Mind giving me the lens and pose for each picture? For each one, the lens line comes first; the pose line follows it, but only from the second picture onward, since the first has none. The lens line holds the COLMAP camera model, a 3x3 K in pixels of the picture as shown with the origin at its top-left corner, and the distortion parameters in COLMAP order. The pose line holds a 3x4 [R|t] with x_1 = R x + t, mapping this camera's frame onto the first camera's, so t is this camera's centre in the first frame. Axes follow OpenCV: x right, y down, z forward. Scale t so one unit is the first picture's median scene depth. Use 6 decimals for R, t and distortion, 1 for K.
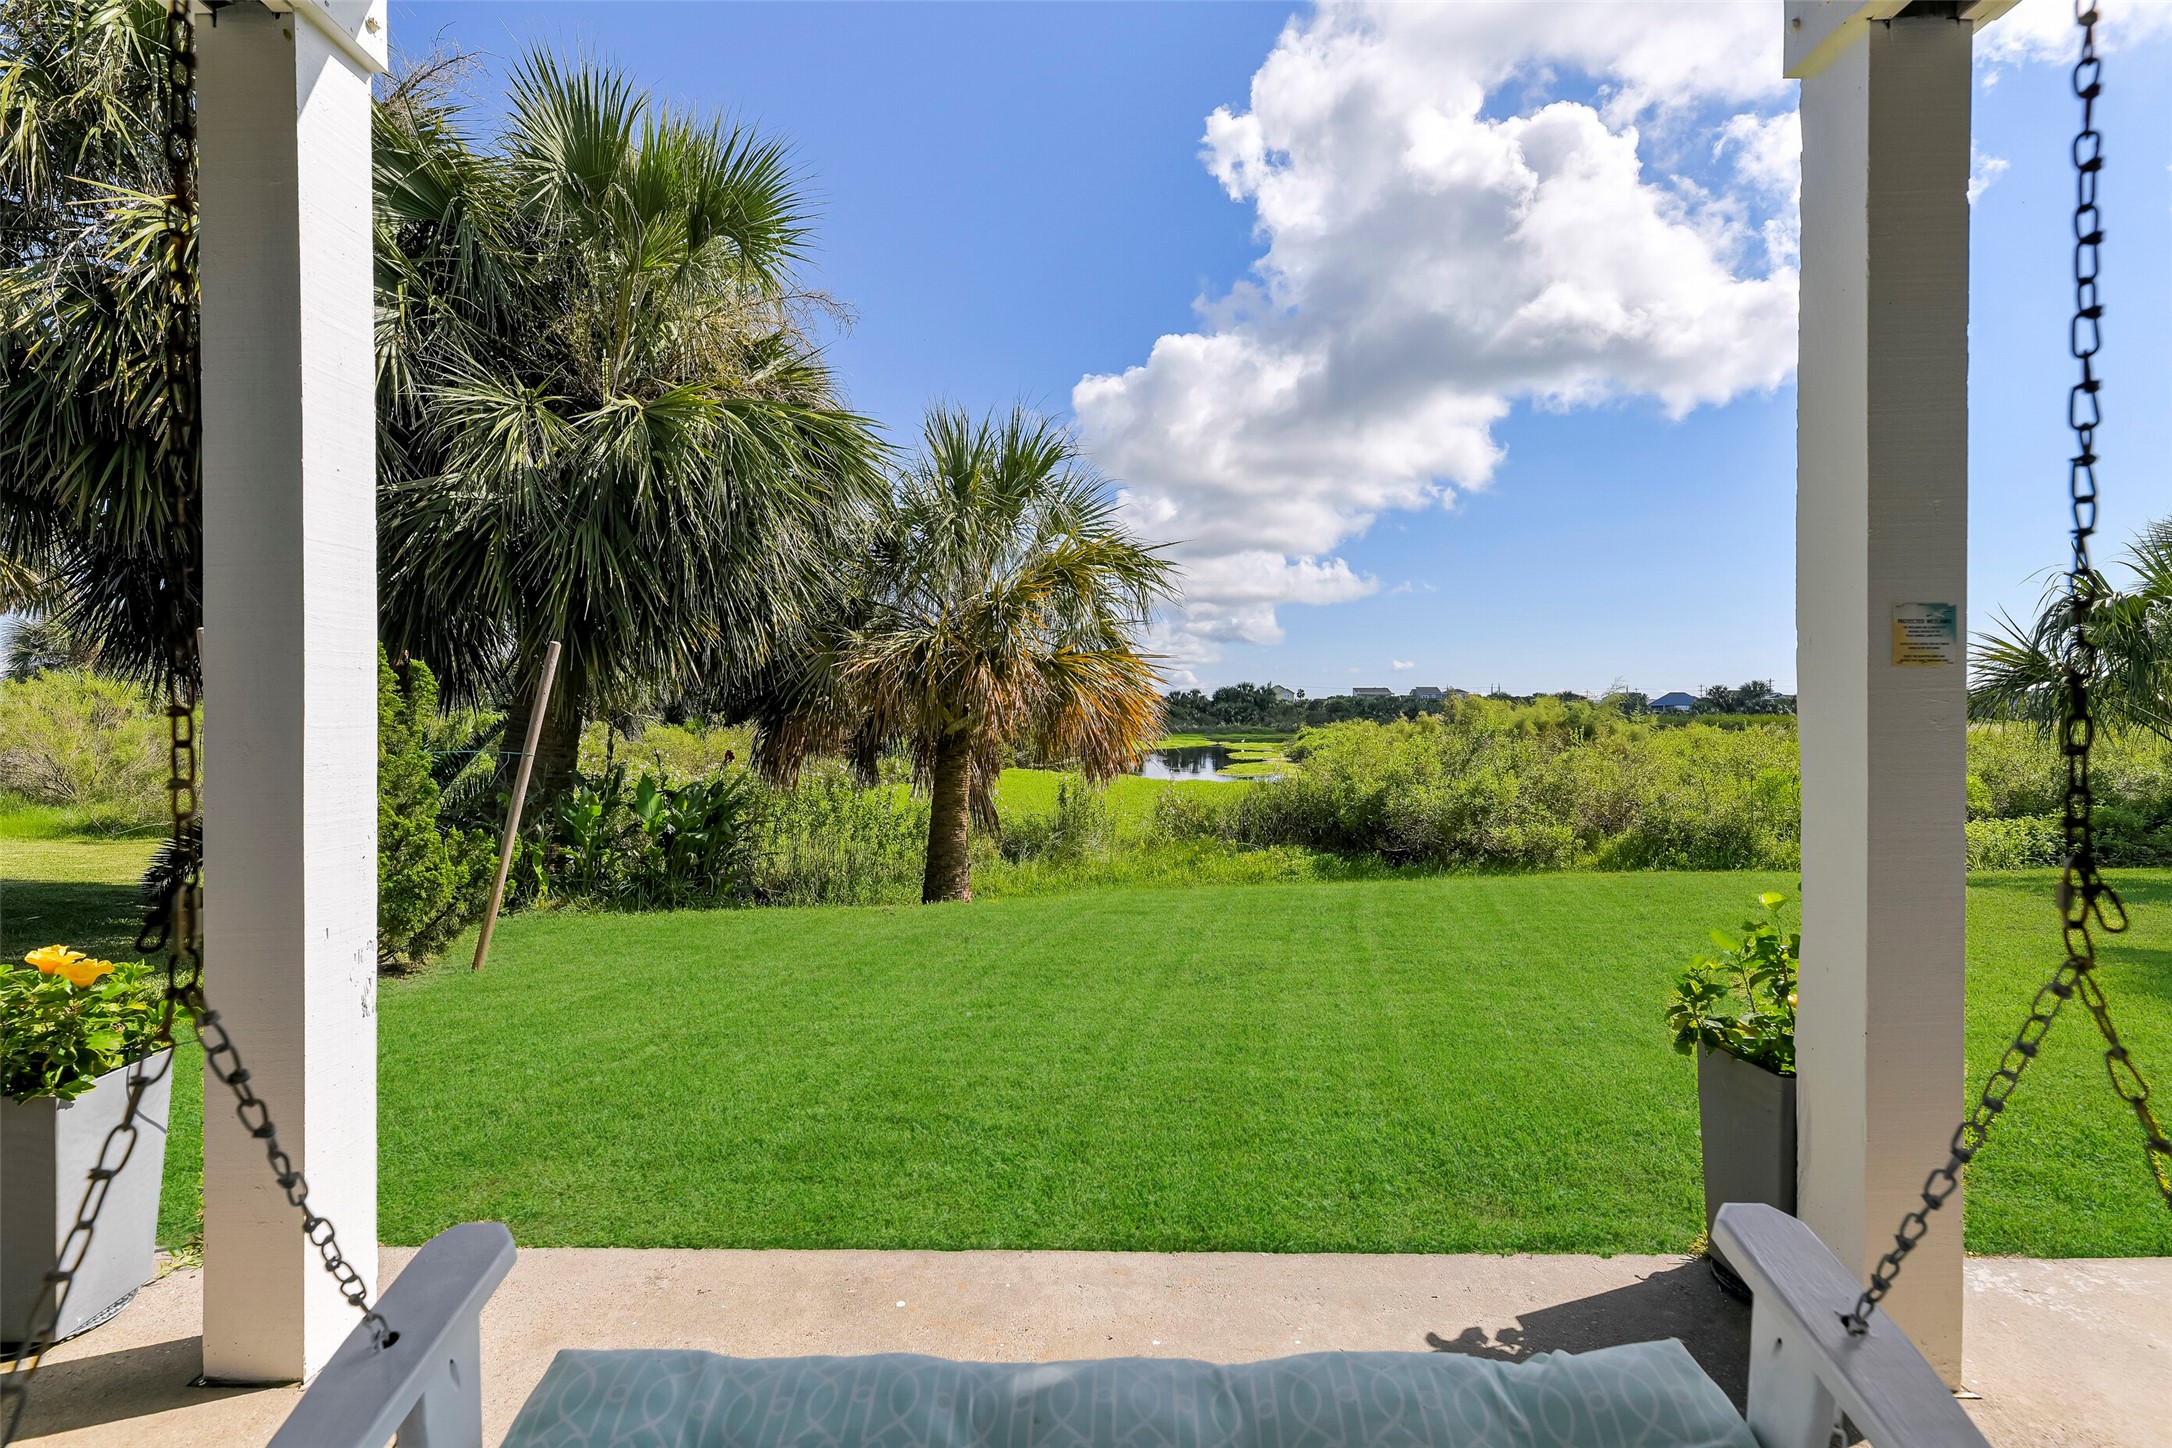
lens RADIAL K [[985.6, 0, 1088.1], [0, 985.6, 727.8], [0, 0, 1]] dist [-0.000060, -0.000691]
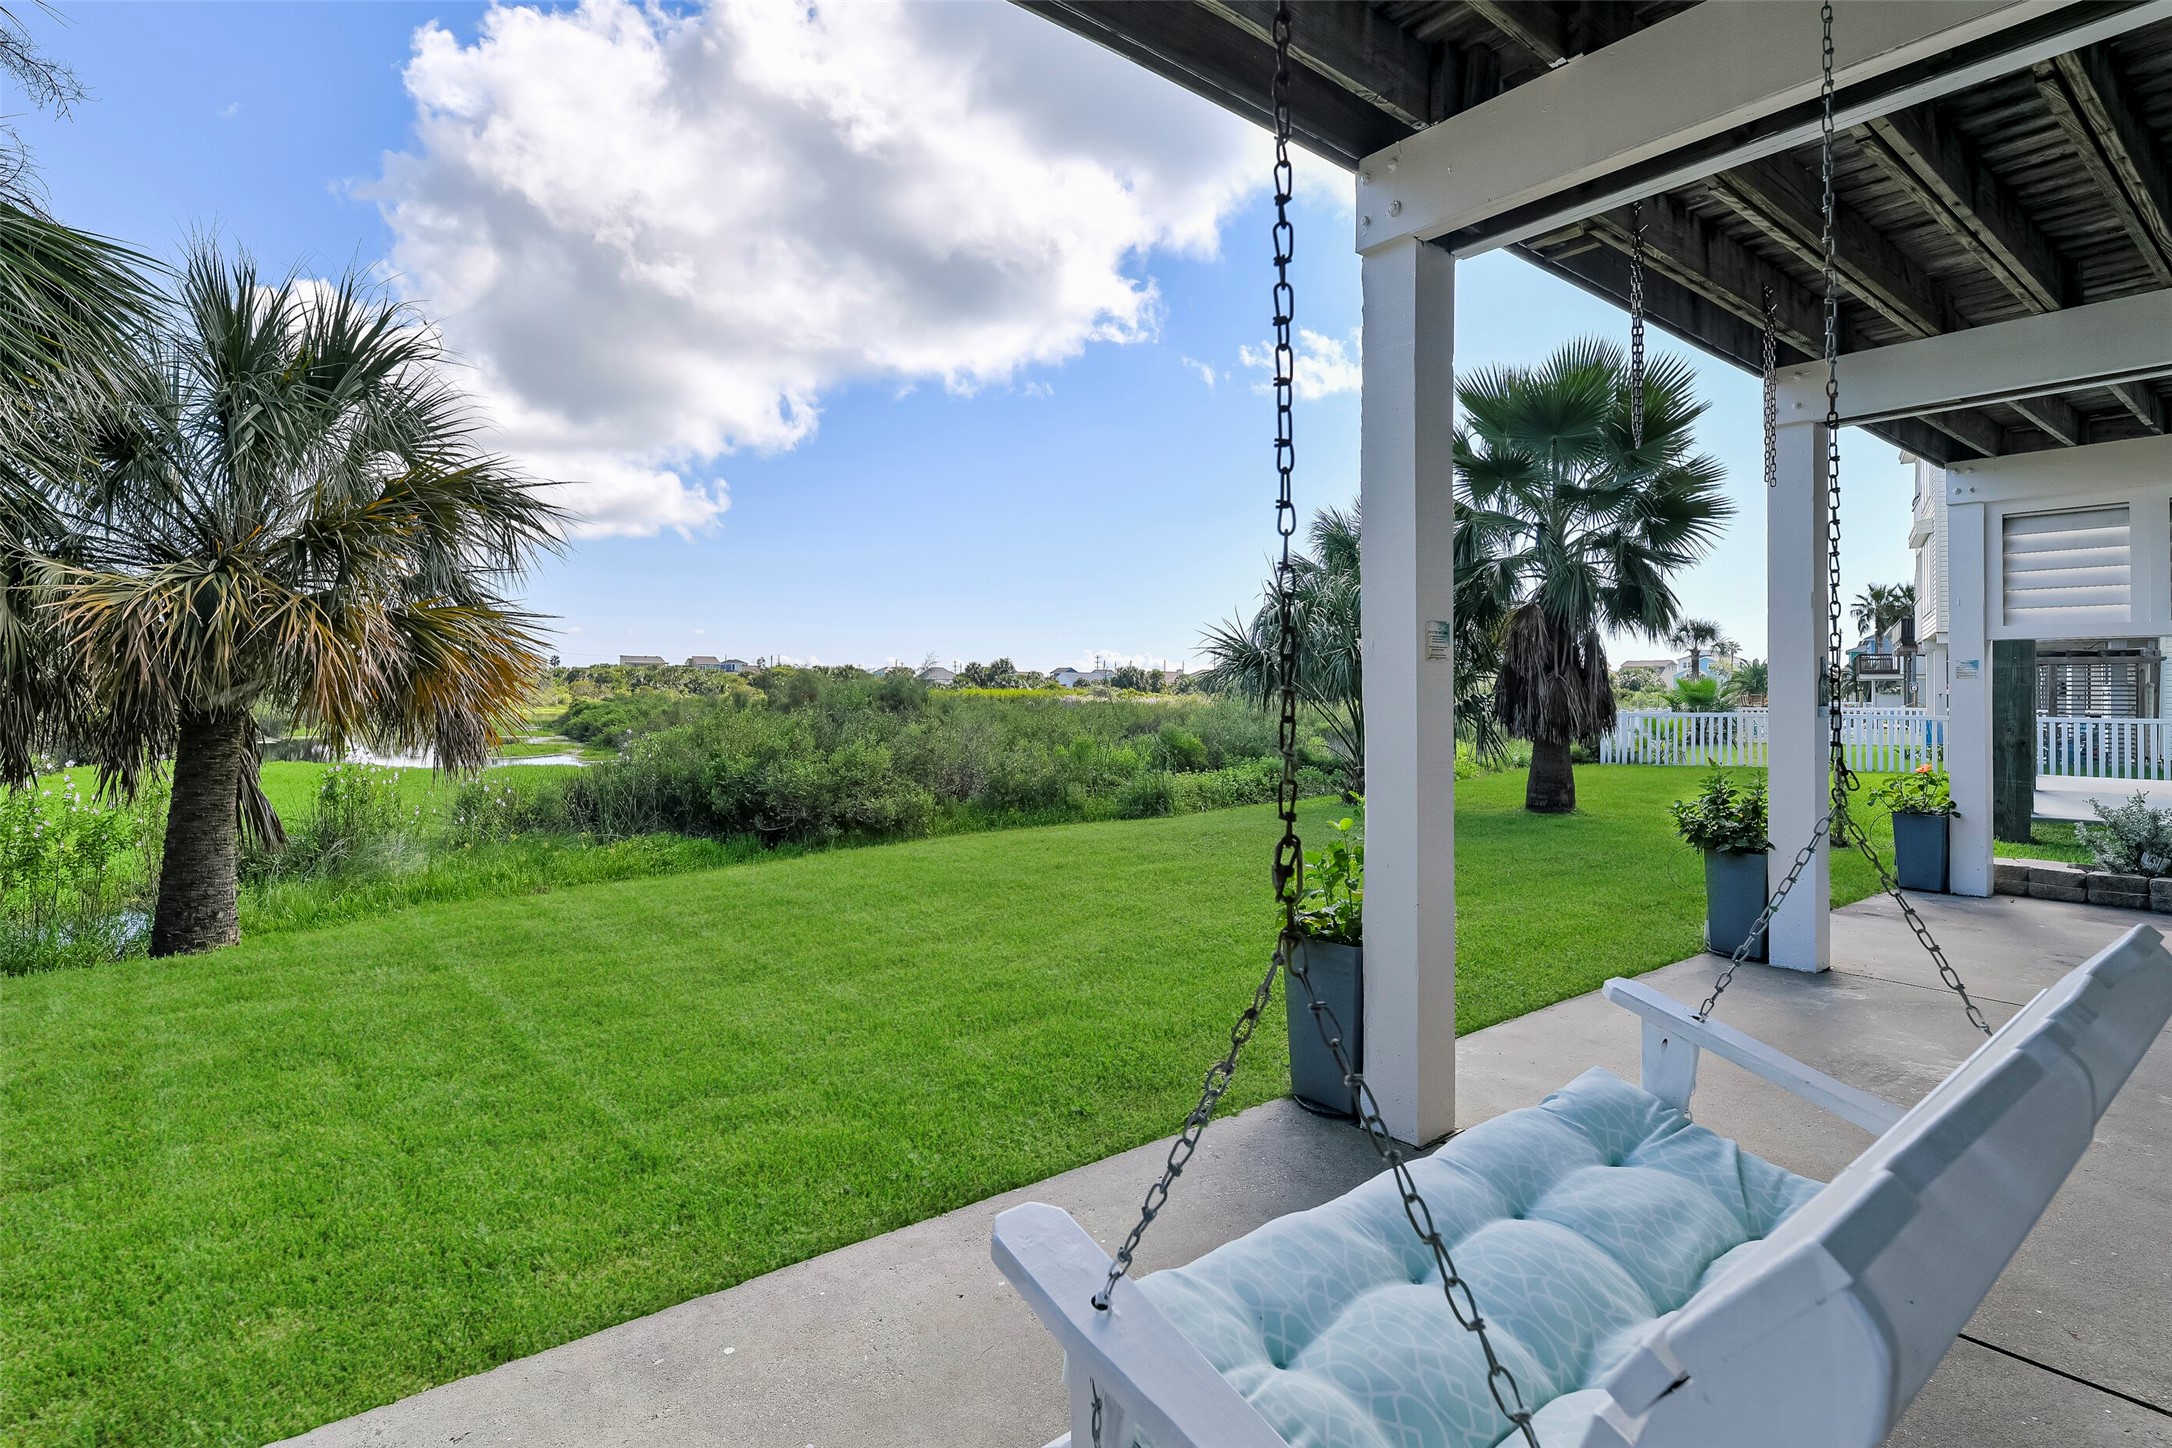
lens RADIAL K [[1062.4, 0, 1080.3], [0, 1062.4, 677.1], [0, 0, 1]] dist [0.002927, -0.002559]
pose [[0.782063, 0.012555, 0.623073, -0.101719], [0.001095, 0.999768, -0.021519, -0.000561], [-0.623198, 0.017511, 0.781868, 0.007414]]
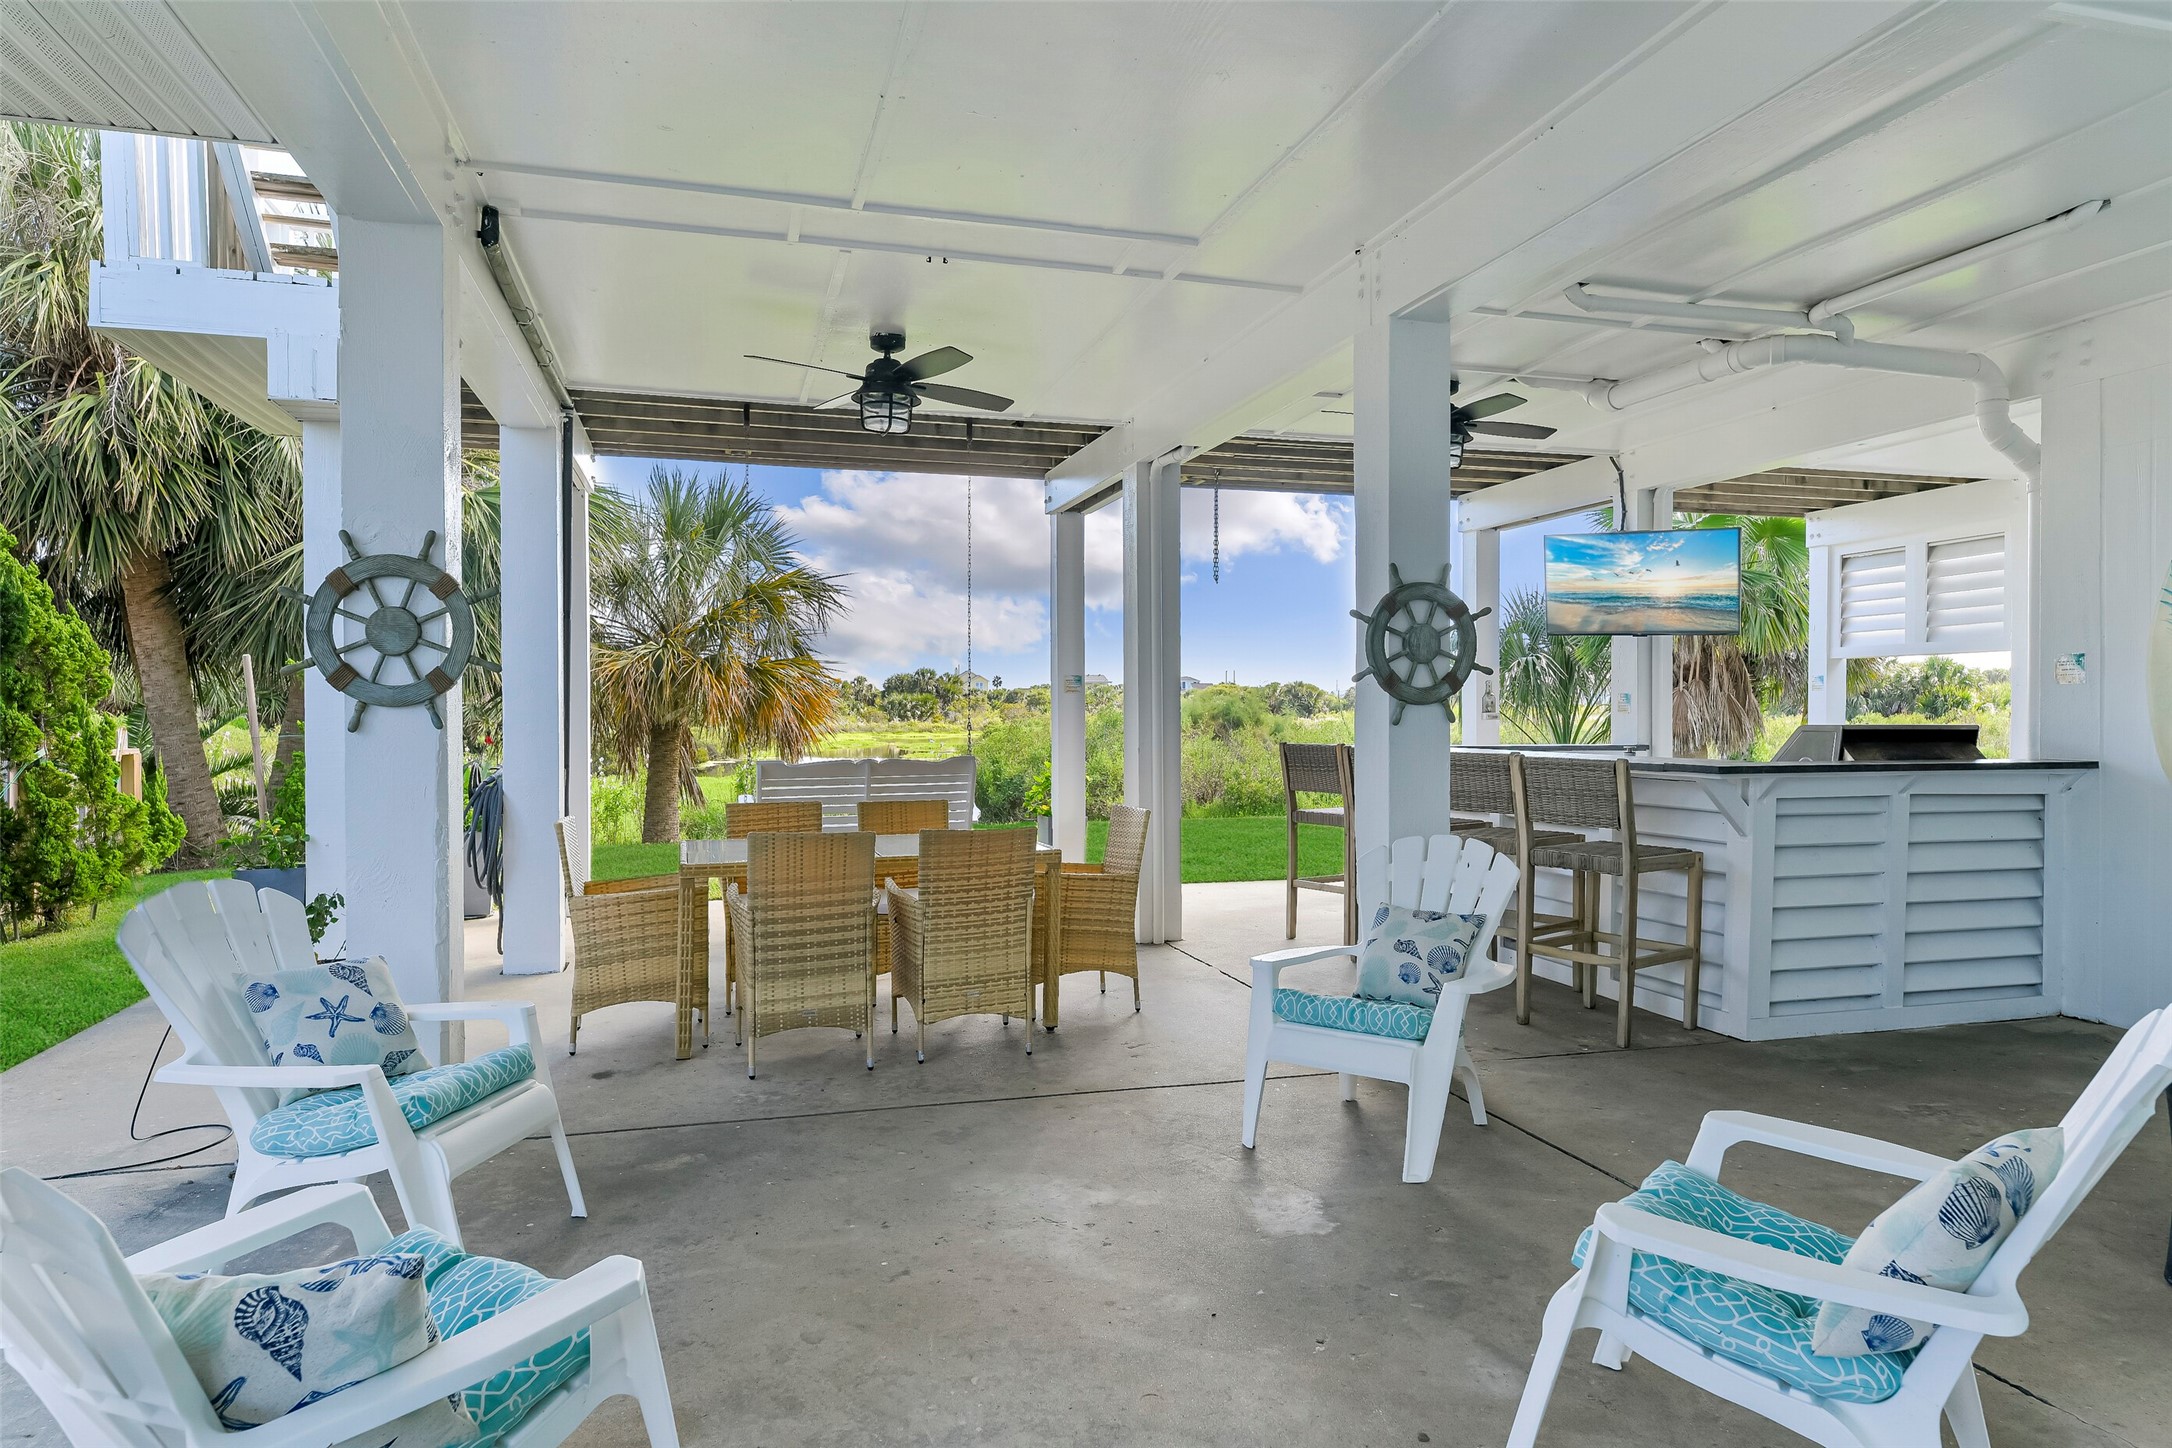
lens RADIAL K [[1293.1, 0, 1084.5], [0, 1293.1, 723.3], [0, 0, 1]] dist [-0.010052, -0.000496]
pose [[0.961140, -0.005823, 0.276001, -0.064773], [0.006394, 0.999979, -0.001170, 0.008887], [-0.275988, 0.002889, 0.961157, -0.558345]]
